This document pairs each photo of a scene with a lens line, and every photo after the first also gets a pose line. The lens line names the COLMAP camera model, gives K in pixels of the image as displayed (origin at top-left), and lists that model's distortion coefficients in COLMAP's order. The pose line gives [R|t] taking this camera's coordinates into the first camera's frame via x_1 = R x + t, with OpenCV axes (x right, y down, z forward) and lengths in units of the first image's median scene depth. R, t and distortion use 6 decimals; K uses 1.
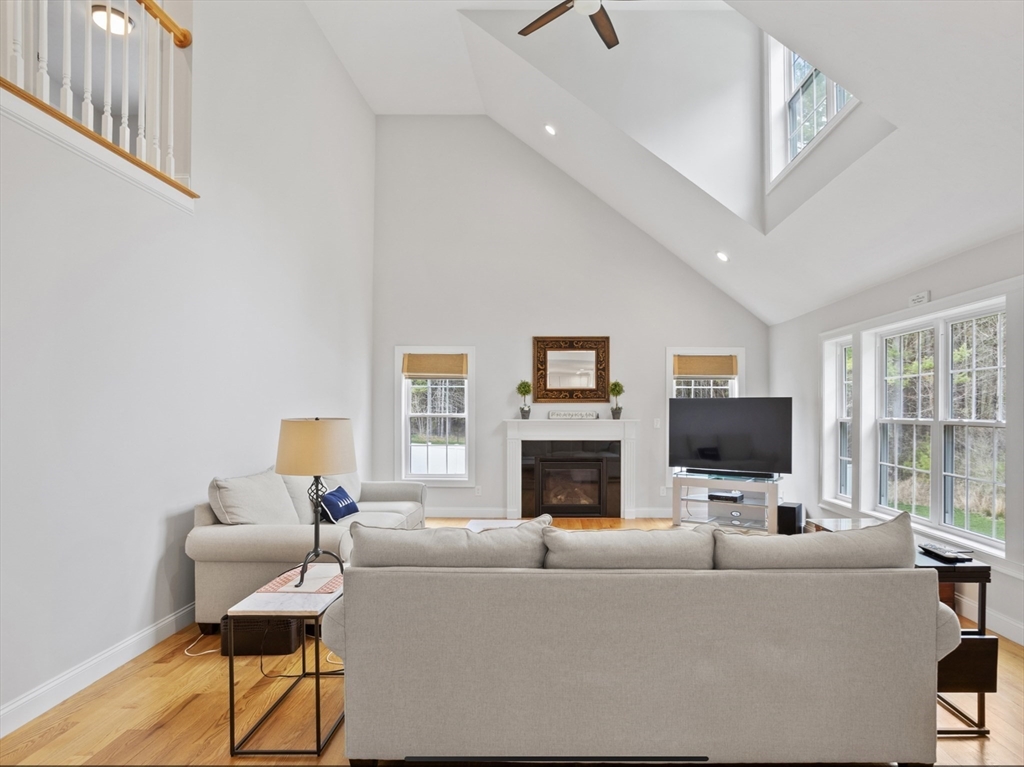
lens RADIAL K [[609.3, 0, 542.6], [0, 609.3, 401.9], [0, 0, 1]] dist [-0.046707, 0.019985]
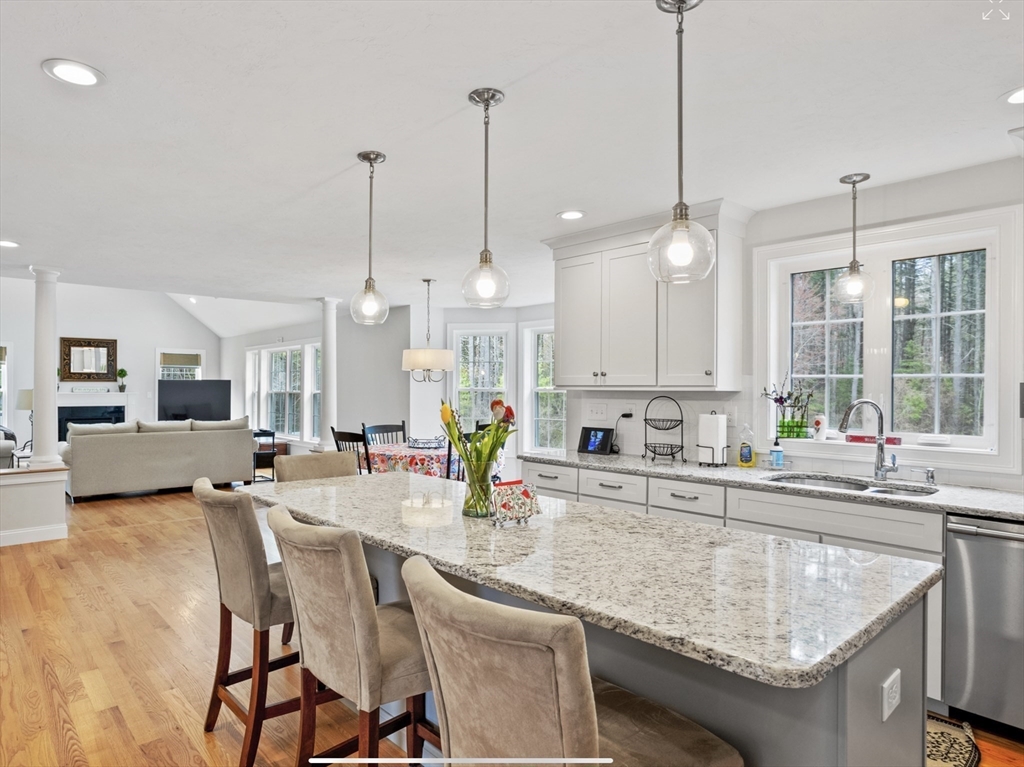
lens RADIAL K [[609.3, 0, 461.3], [0, 609.3, 391.3], [0, 0, 1]] dist [-0.046707, 0.019985]
pose [[0.757034, -0.000456, 0.653376, -0.231411], [-0.012191, 0.999816, 0.014823, -0.008279], [-0.653262, -0.019187, 0.756889, -0.754696]]
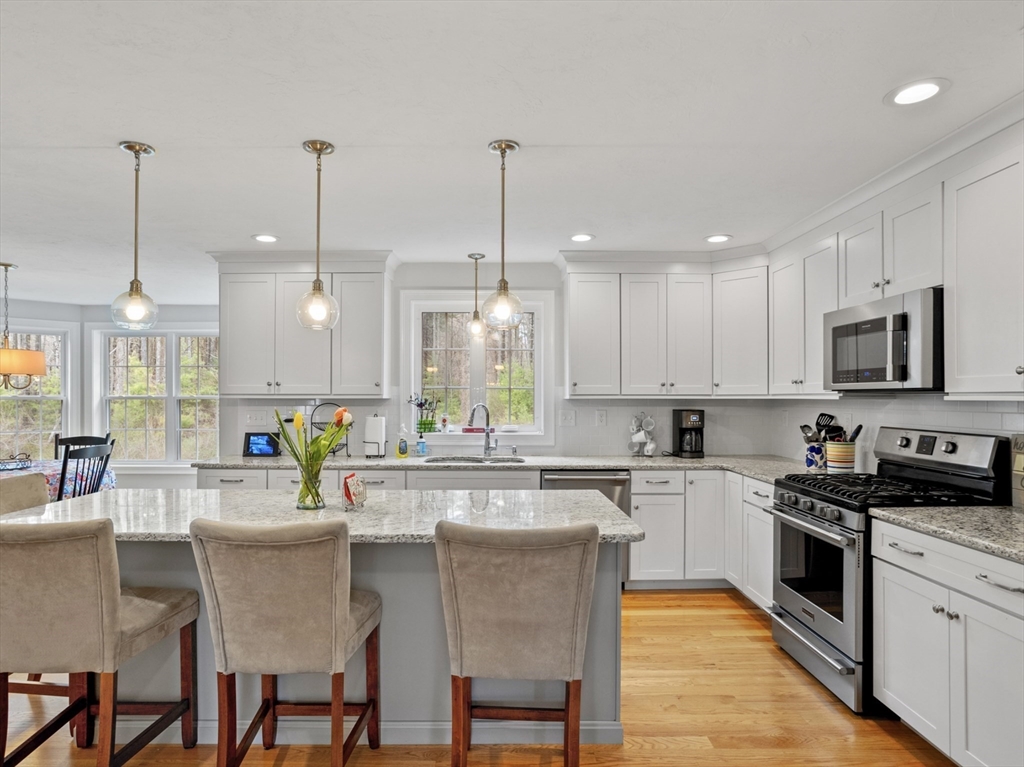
lens RADIAL K [[580.4, 0, 482.4], [0, 580.4, 400.7], [0, 0, 1]] dist [-0.033982, 0.017099]
pose [[0.022684, -0.008526, 0.999706, -0.342256], [-0.013976, 0.999863, 0.008844, -0.008357], [-0.999645, -0.014172, 0.022561, -0.650805]]
